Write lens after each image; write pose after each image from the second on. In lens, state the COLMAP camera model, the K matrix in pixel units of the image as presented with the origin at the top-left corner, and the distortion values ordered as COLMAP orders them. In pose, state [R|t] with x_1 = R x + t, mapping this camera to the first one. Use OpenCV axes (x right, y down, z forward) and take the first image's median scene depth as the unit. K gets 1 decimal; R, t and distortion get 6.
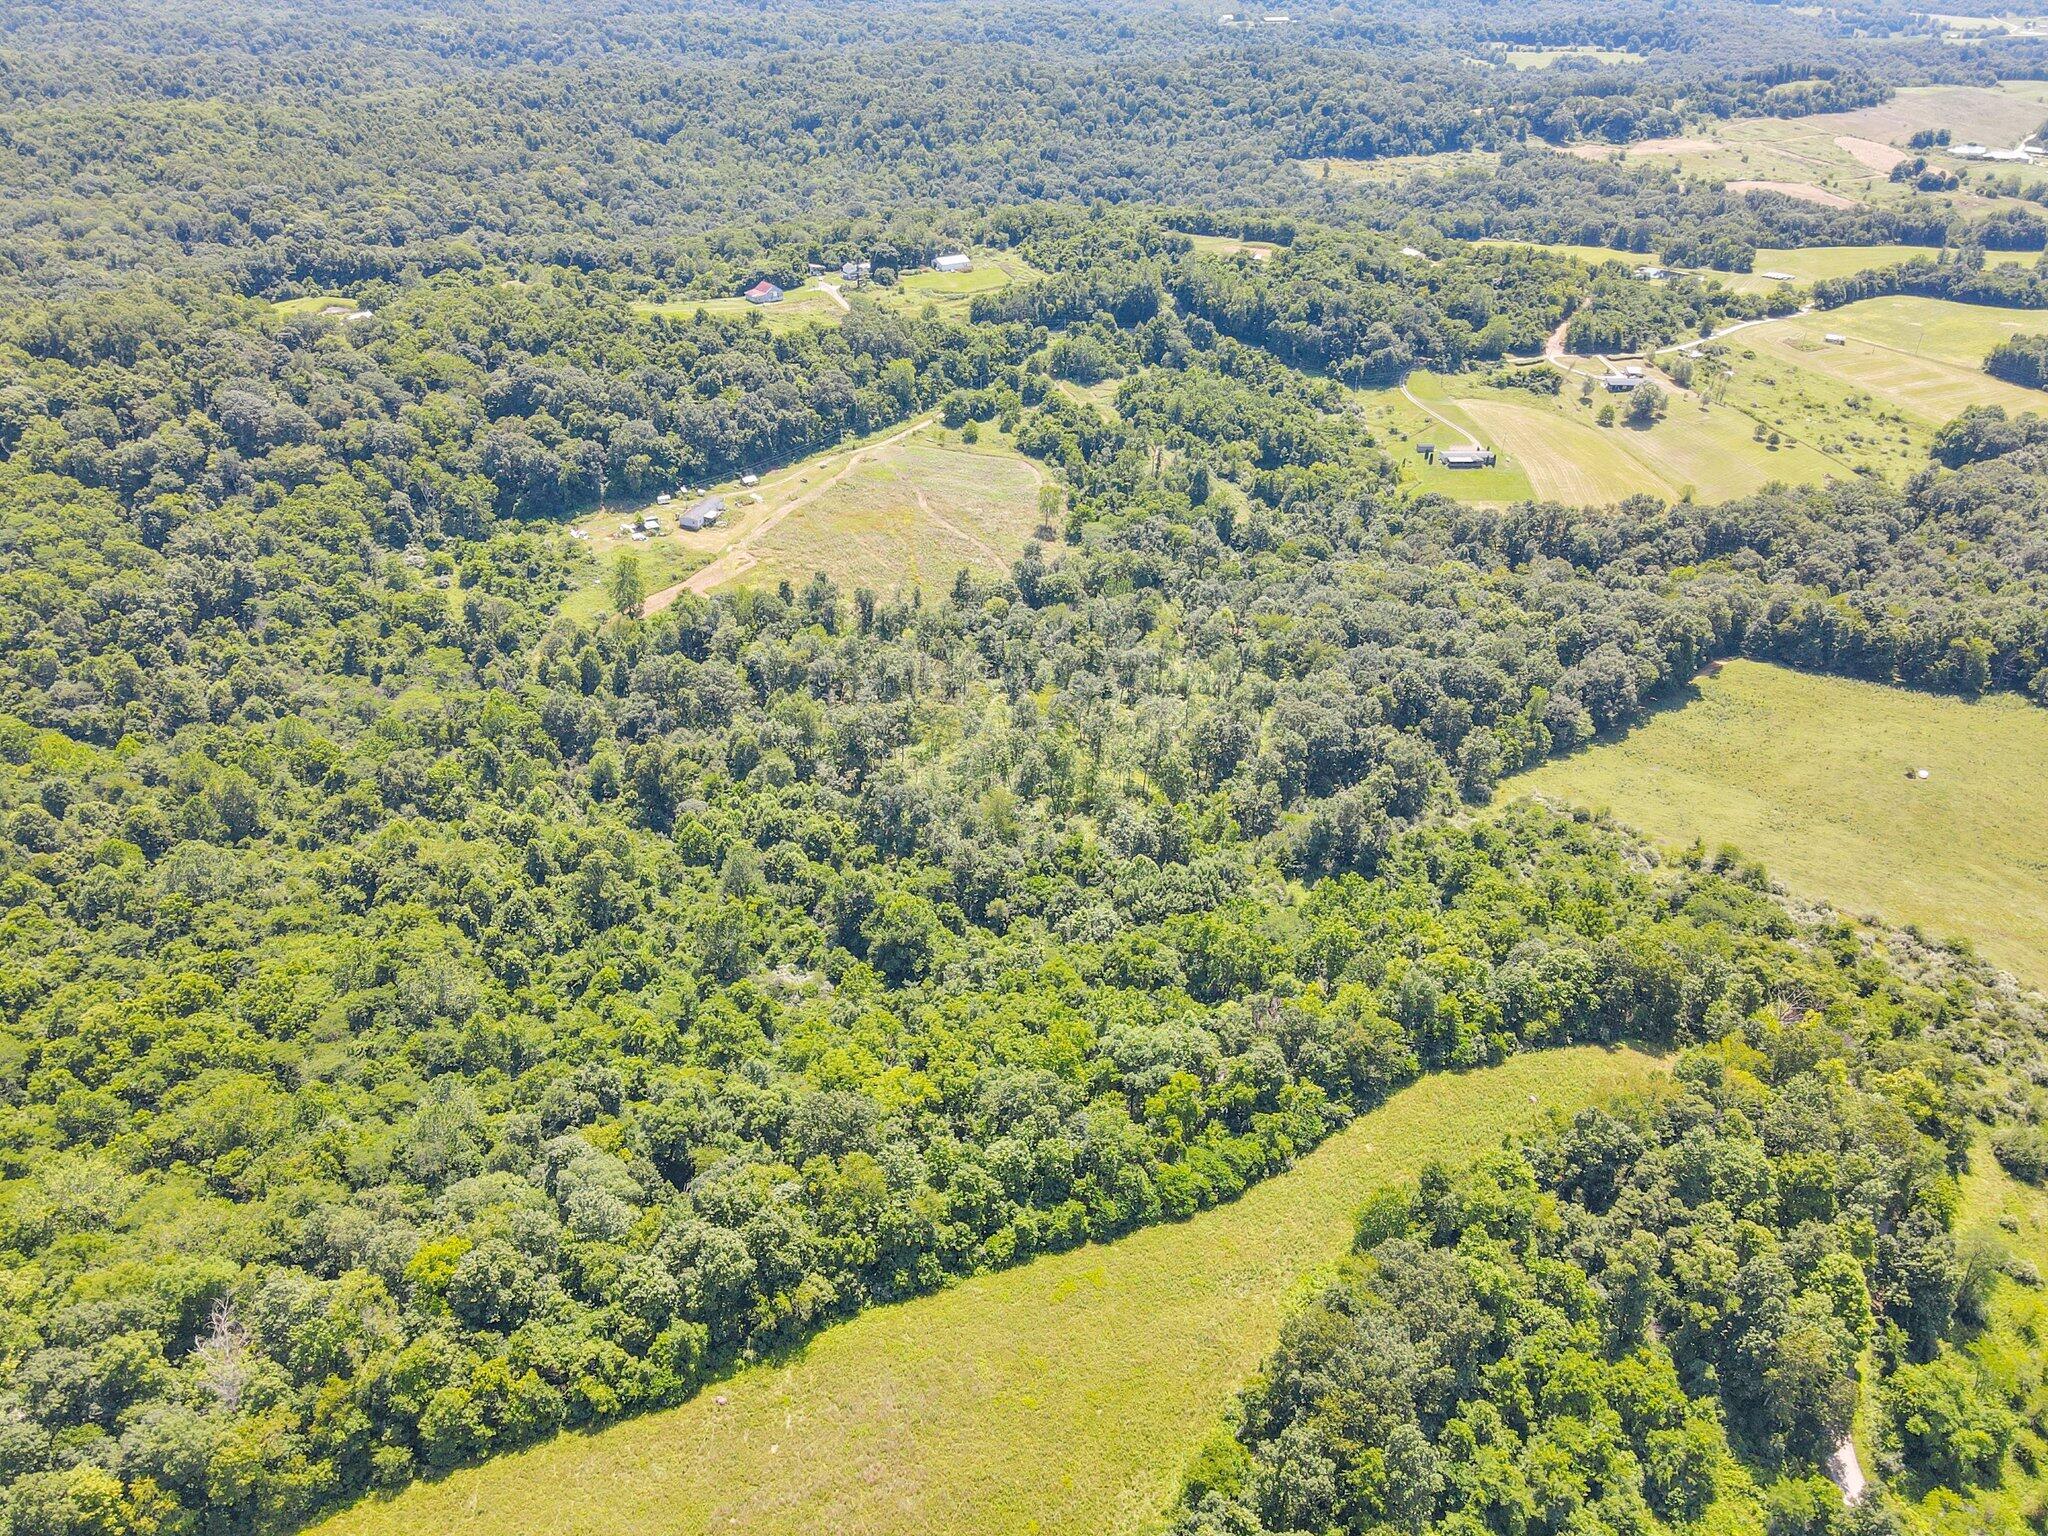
lens RADIAL K [[1527.3, 0, 1024.0], [0, 1527.3, 768.0], [0, 0, 1]] dist [0.012968, 0.003195]
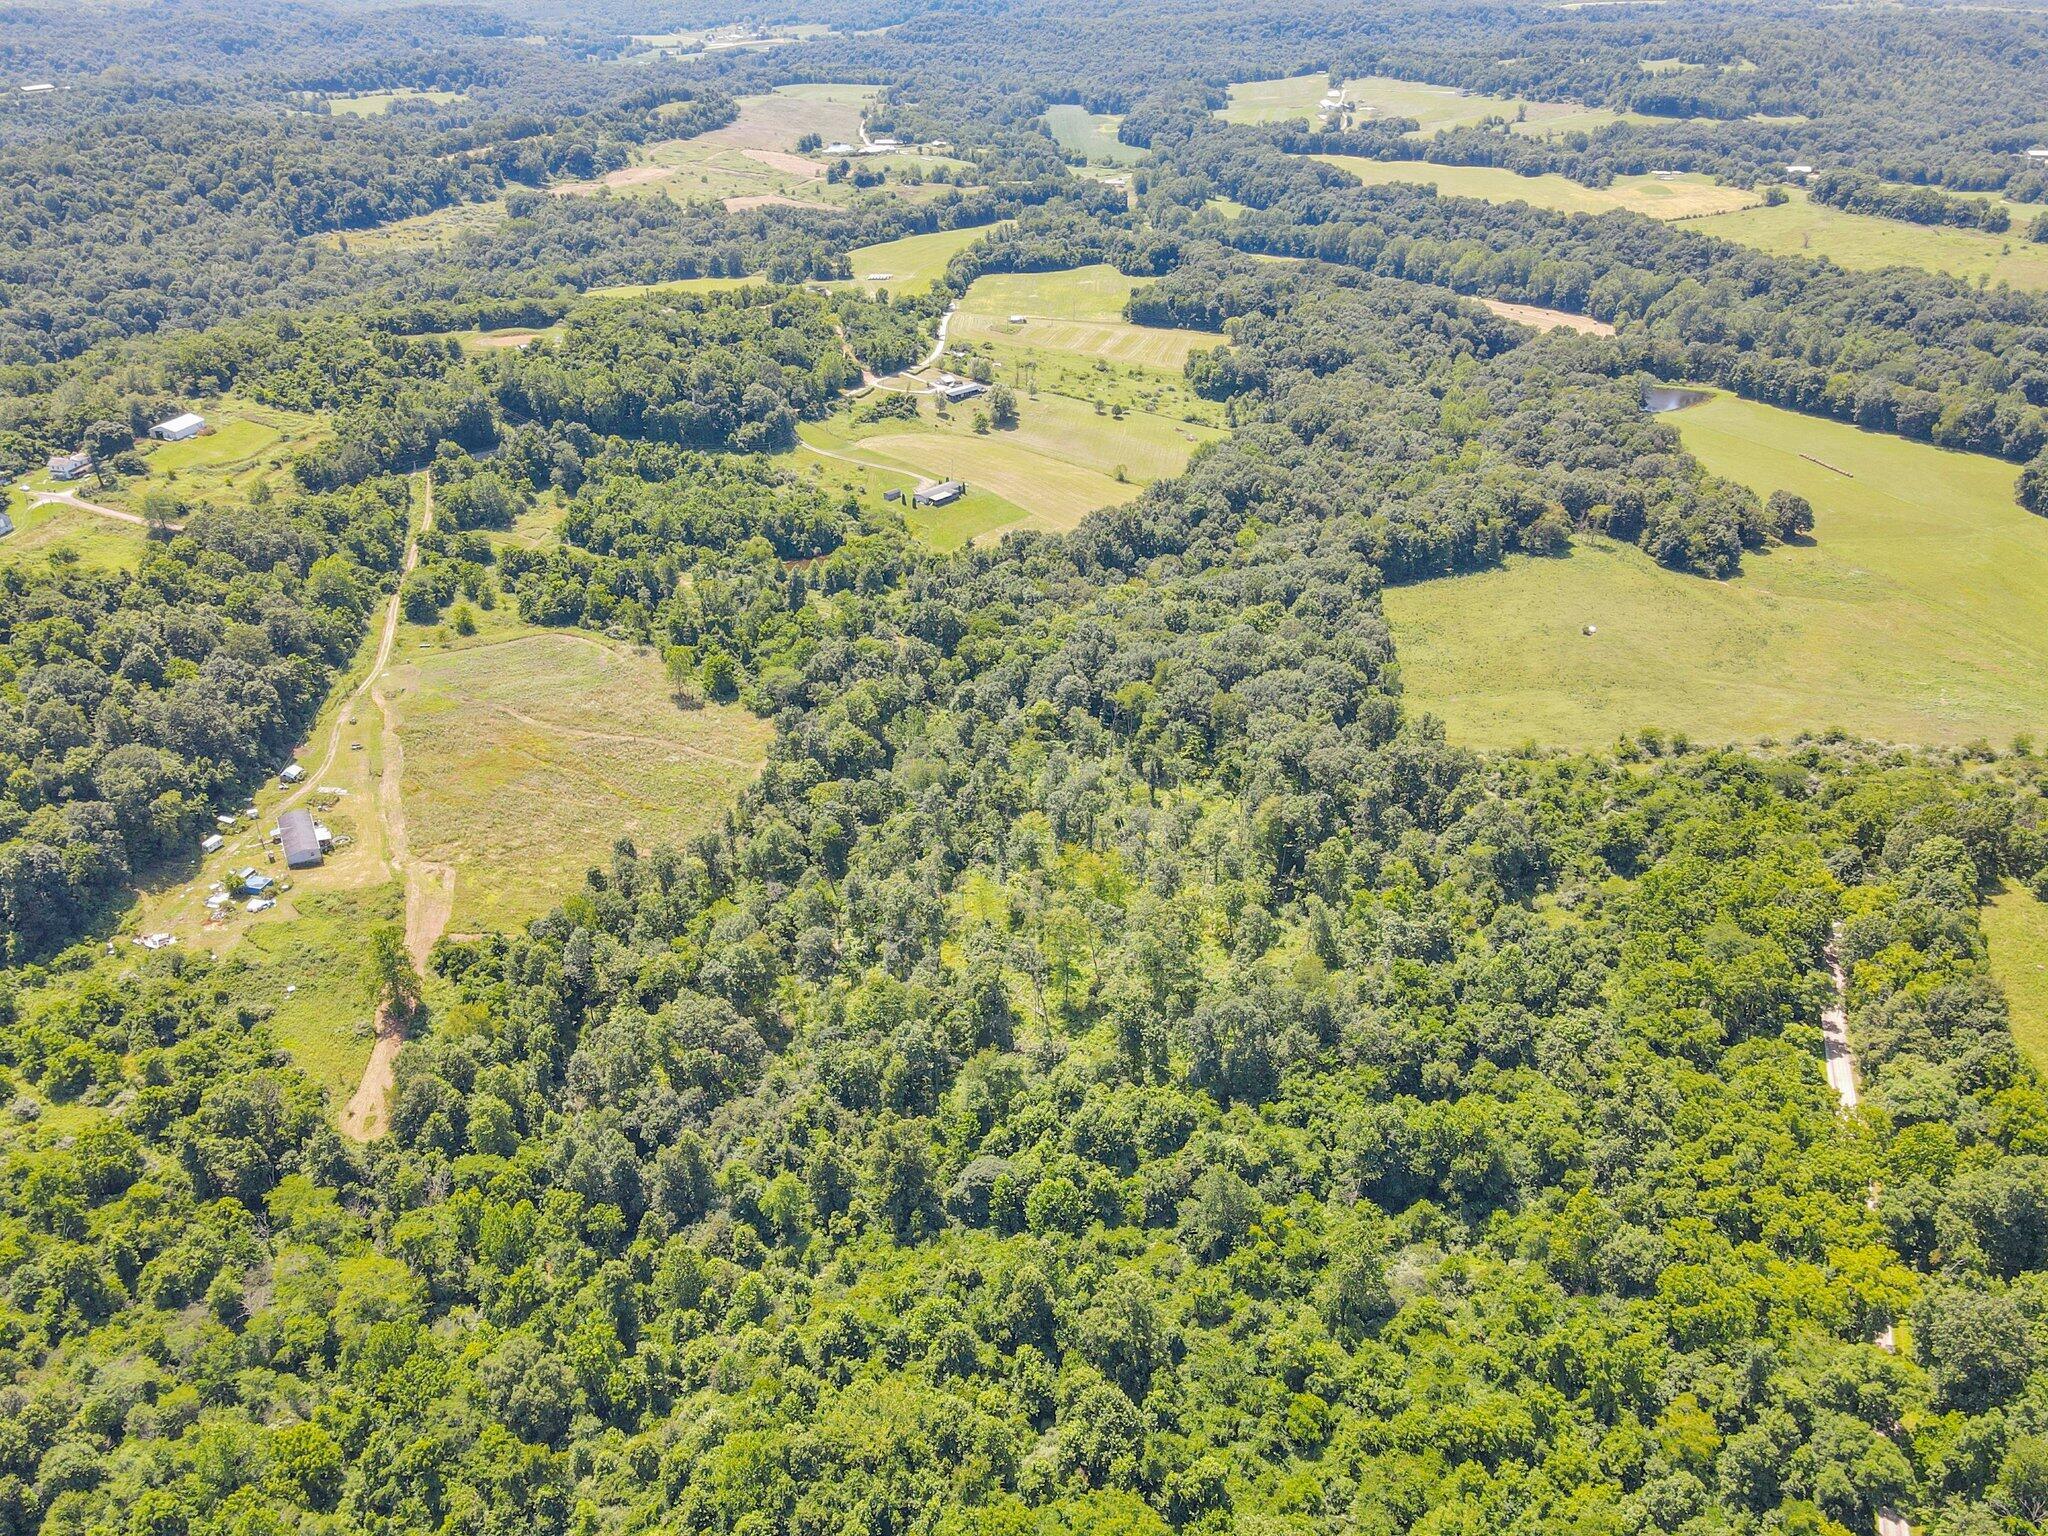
lens RADIAL K [[1527.3, 0, 1024.0], [0, 1527.3, 768.0], [0, 0, 1]] dist [0.012968, 0.003195]
pose [[0.700585, -0.359994, 0.616104, -0.347548], [0.371619, 0.921152, 0.115660, -0.135817], [-0.609163, 0.147927, 0.779127, 0.230894]]
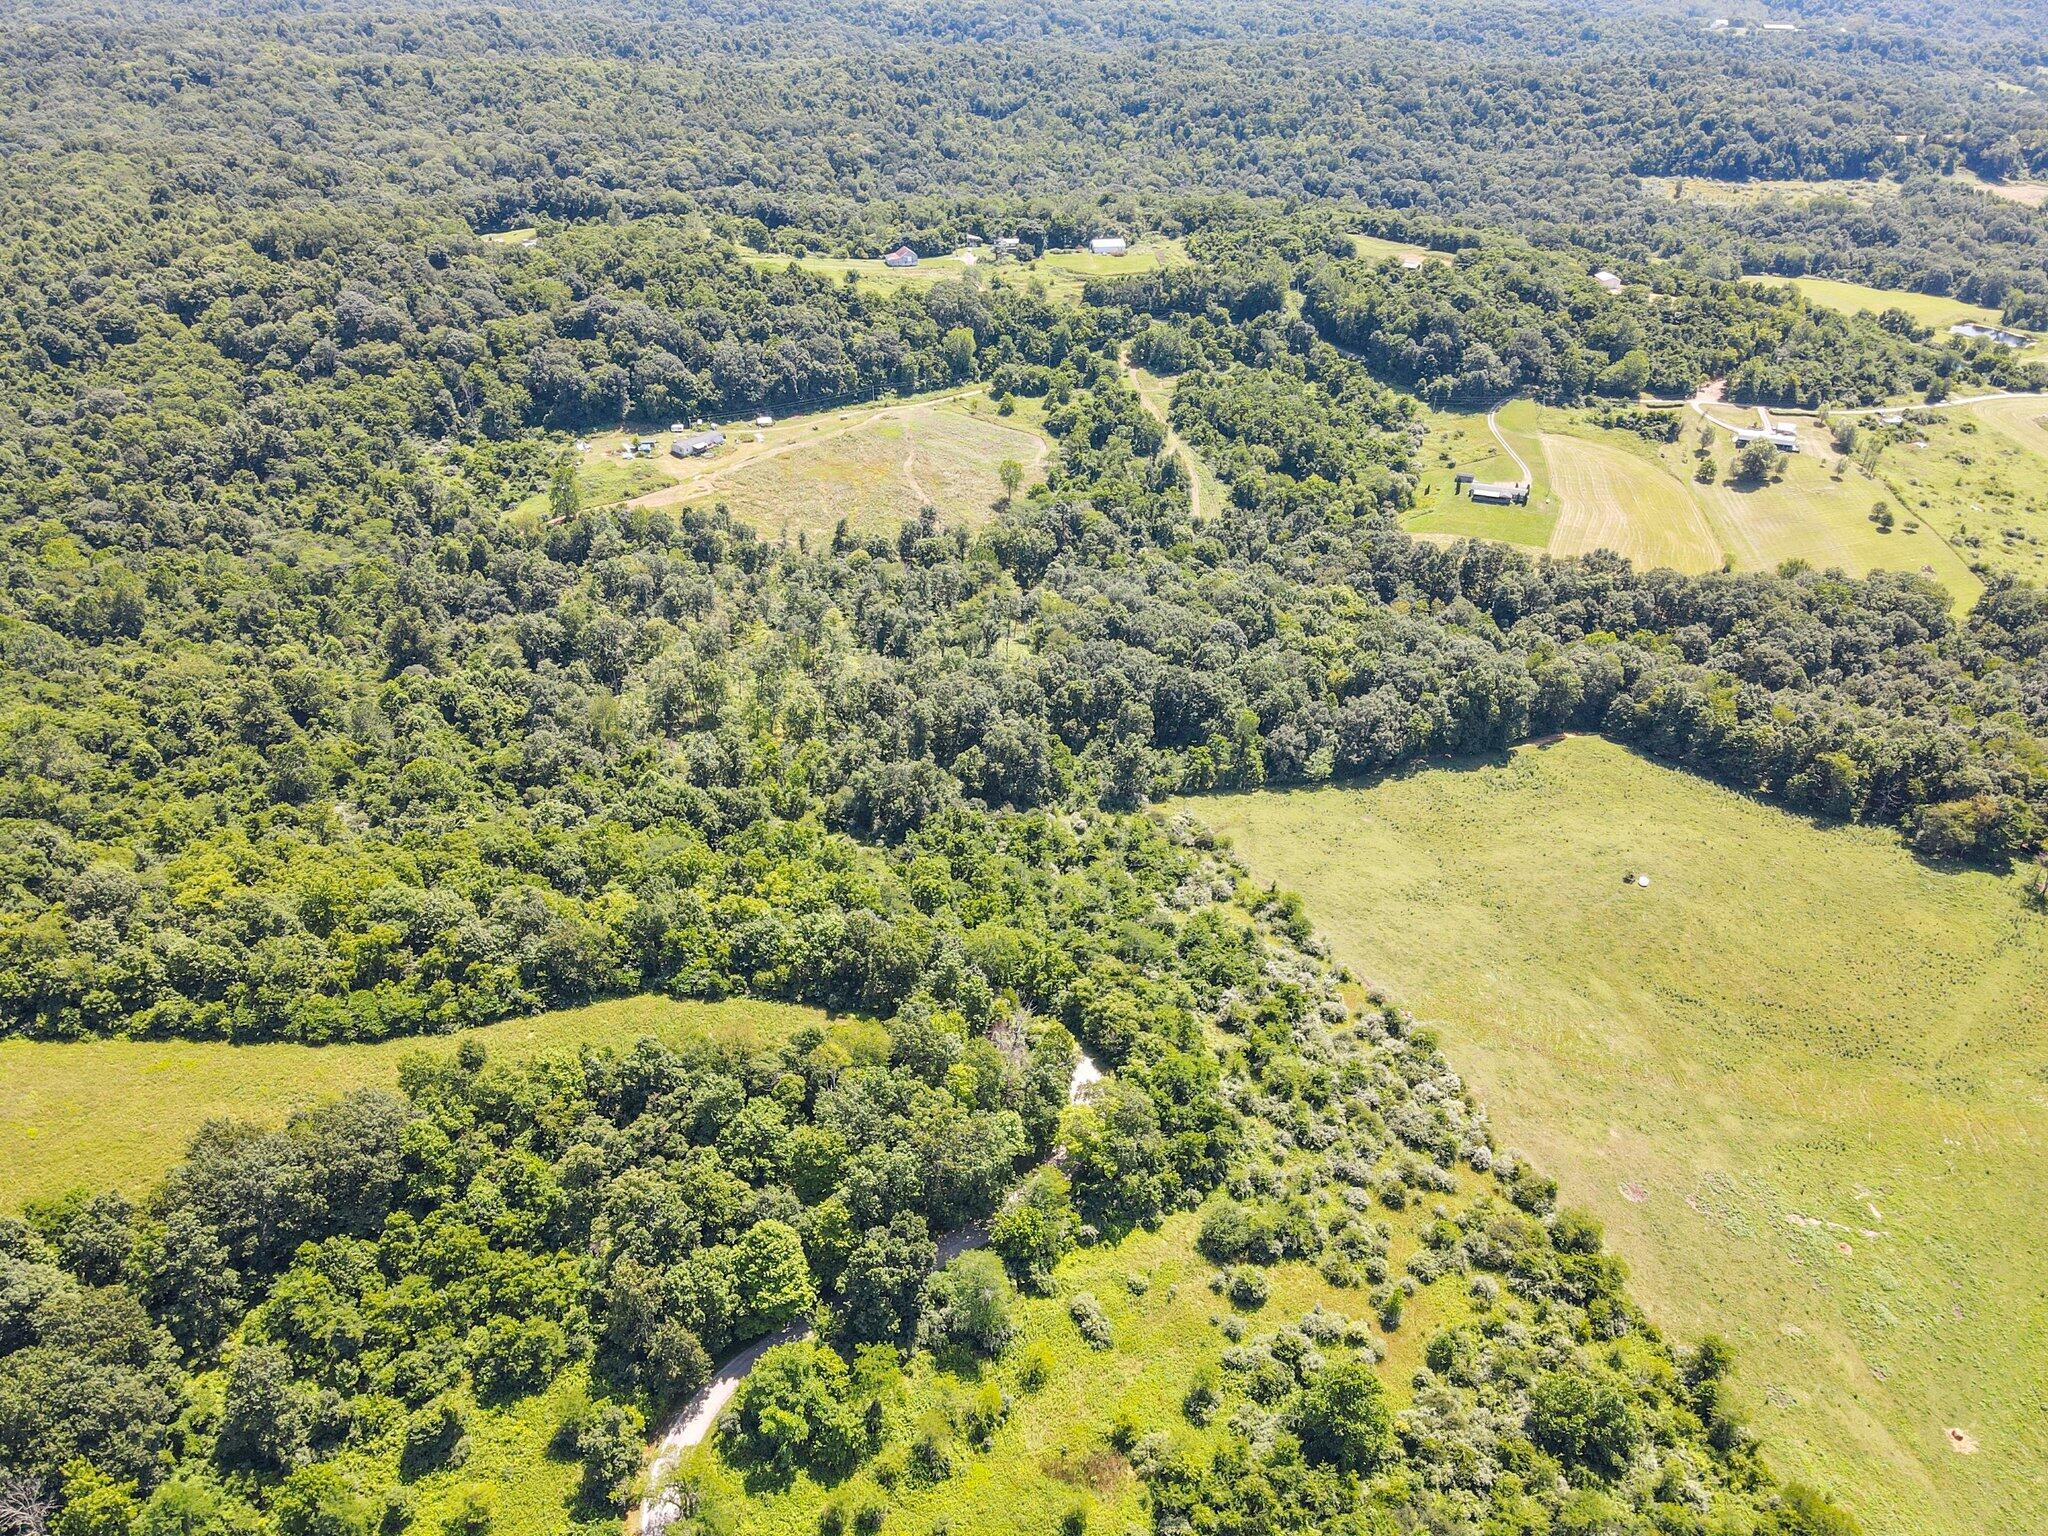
lens RADIAL K [[1527.3, 0, 1024.0], [0, 1527.3, 768.0], [0, 0, 1]] dist [0.012968, 0.003195]
pose [[0.933841, 0.186638, -0.305133, 0.340944], [-0.185462, 0.982093, 0.033113, -0.015599], [0.305850, 0.025668, 0.951734, 0.028856]]
